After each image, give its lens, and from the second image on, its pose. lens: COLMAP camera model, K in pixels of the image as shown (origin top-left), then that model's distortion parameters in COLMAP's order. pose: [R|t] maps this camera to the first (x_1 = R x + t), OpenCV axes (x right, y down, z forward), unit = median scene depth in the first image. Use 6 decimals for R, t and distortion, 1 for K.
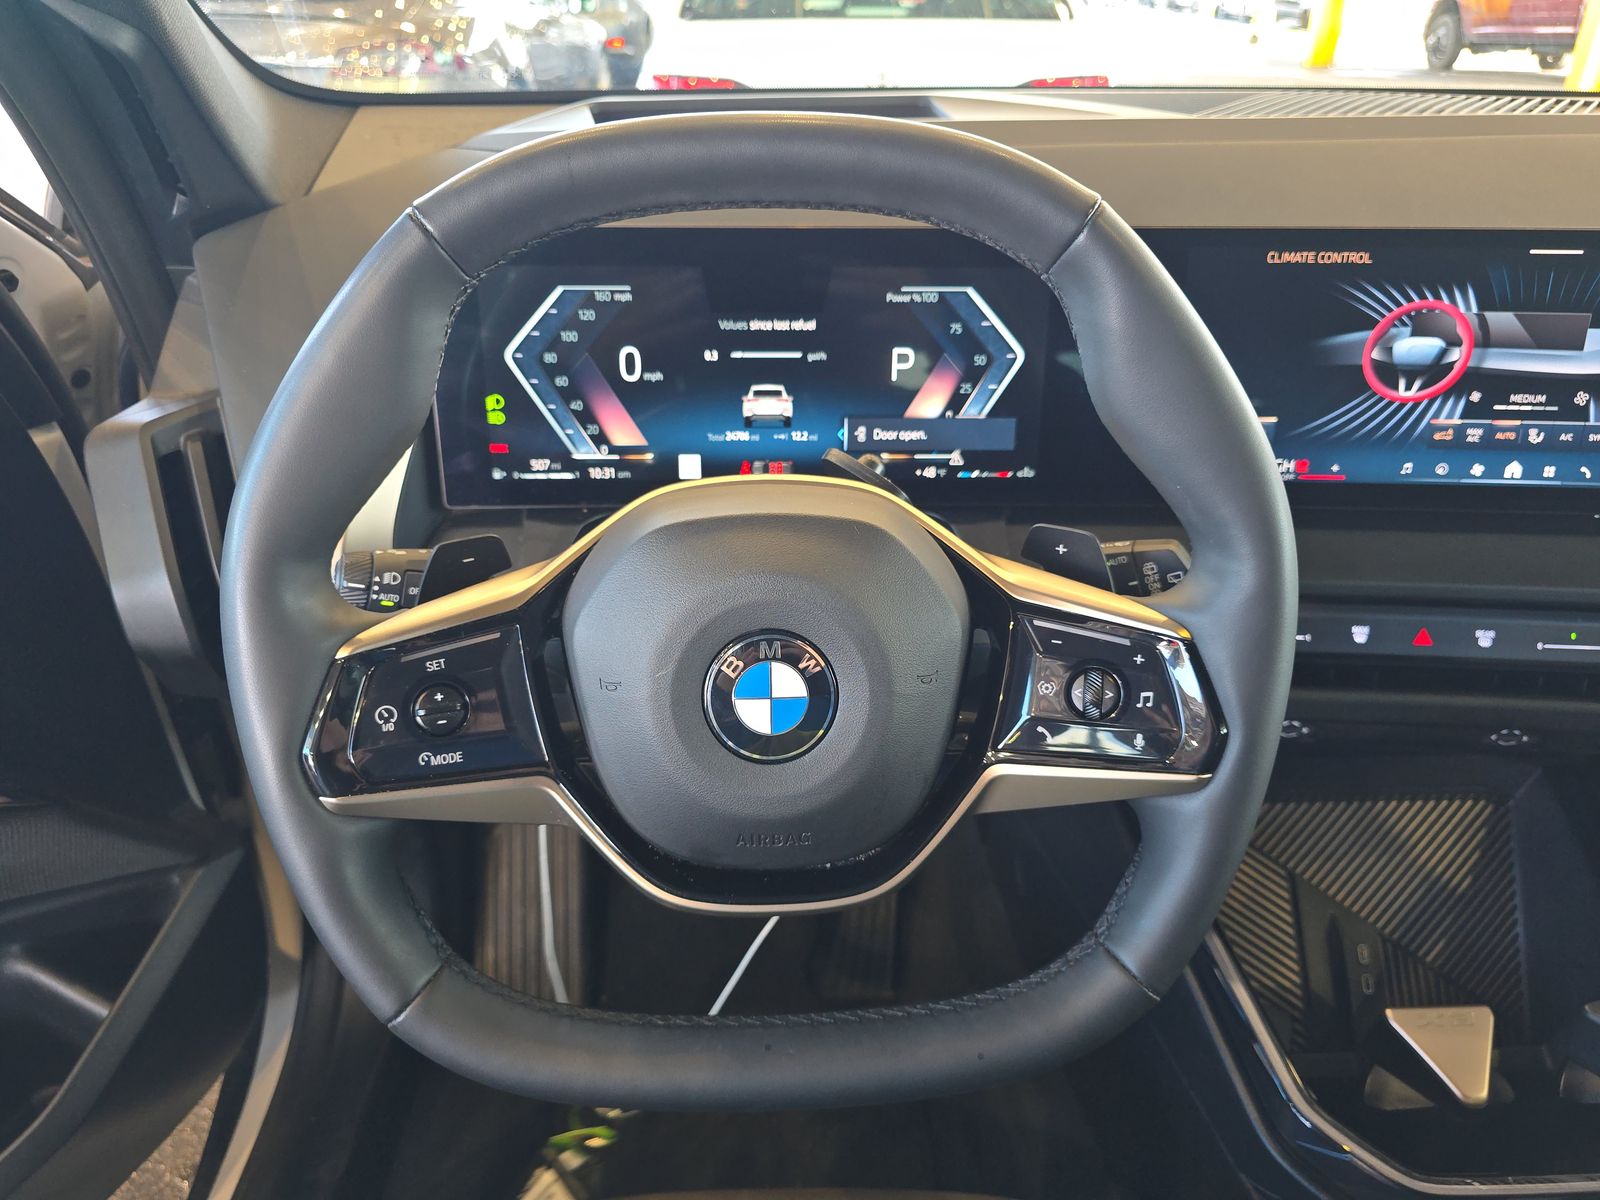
lens RADIAL K [[1063.0, 0, 797.6], [0, 1063.0, 605.8], [0, 0, 1]] dist [0.046122, -0.037328]
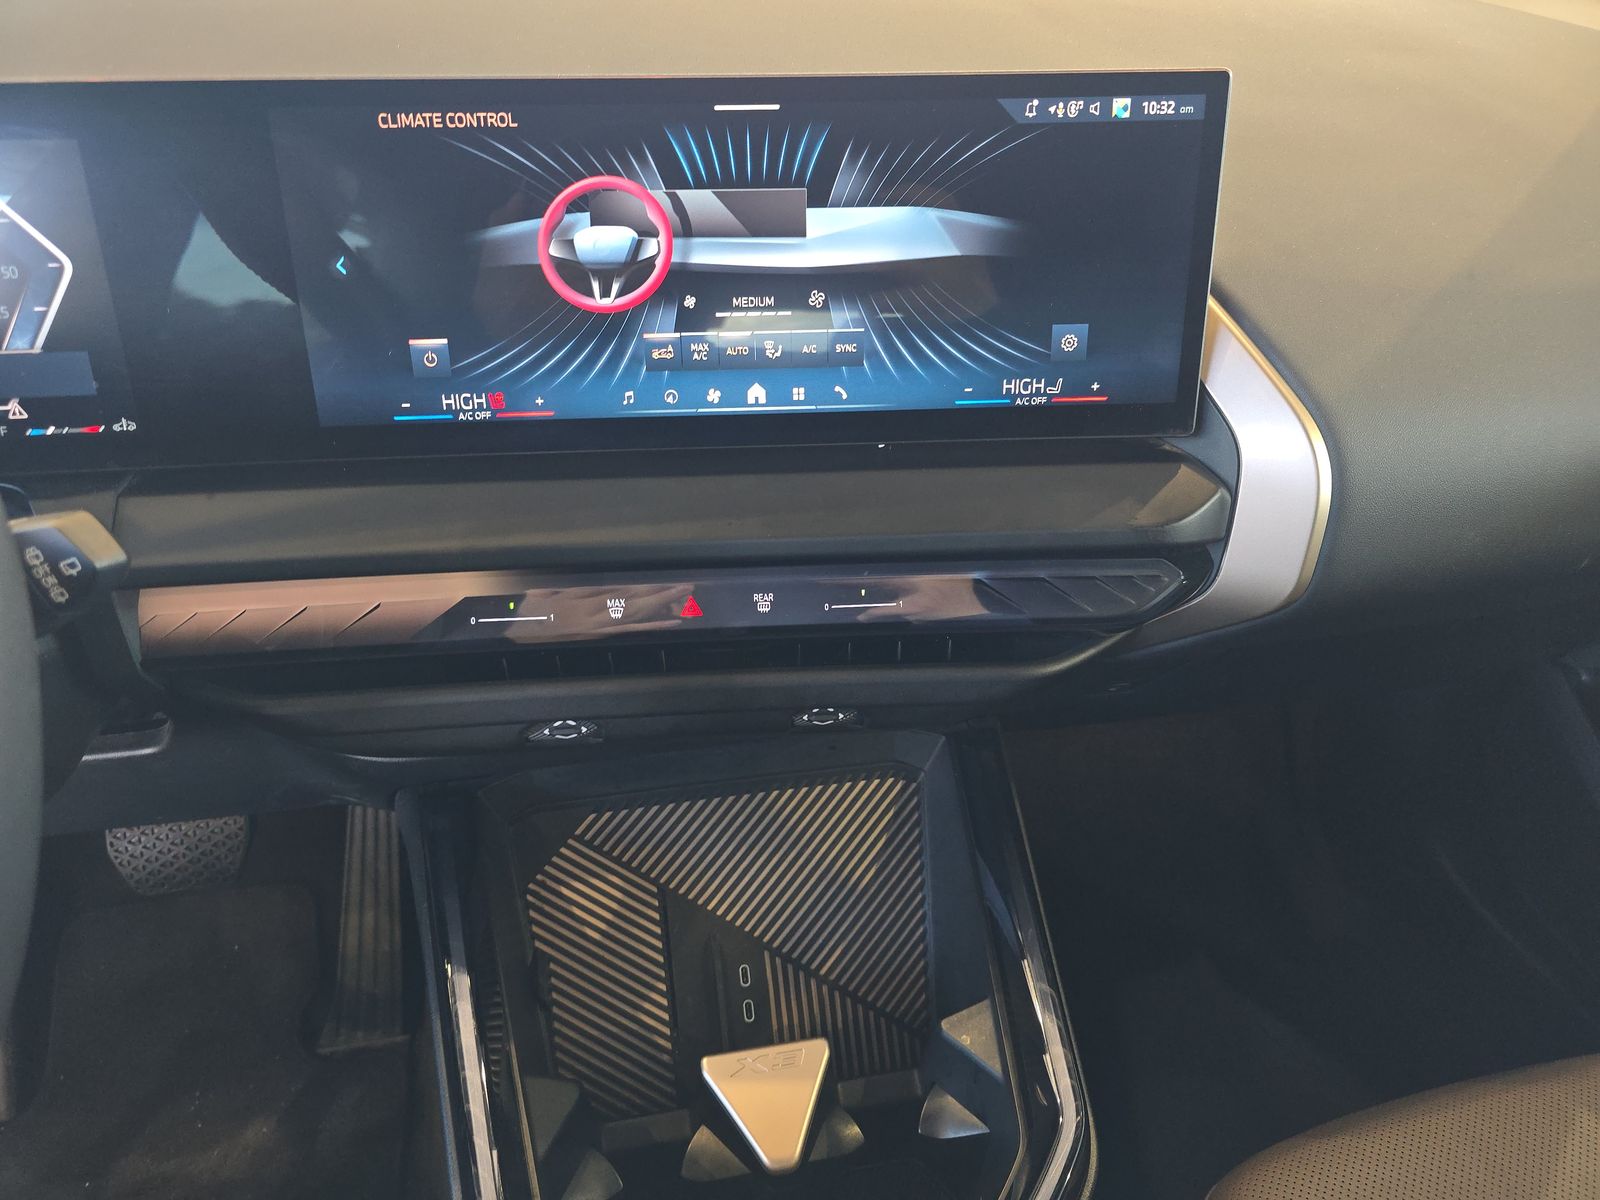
lens RADIAL K [[1063.0, 0, 791.9], [0, 1063.0, 605.4], [0, 0, 1]] dist [0.046122, -0.037328]
pose [[0.989445, -0.074352, 0.124382, 0.586577], [0.069900, 0.996760, 0.039788, 0.001856], [-0.126937, -0.030674, 0.991436, 0.206258]]
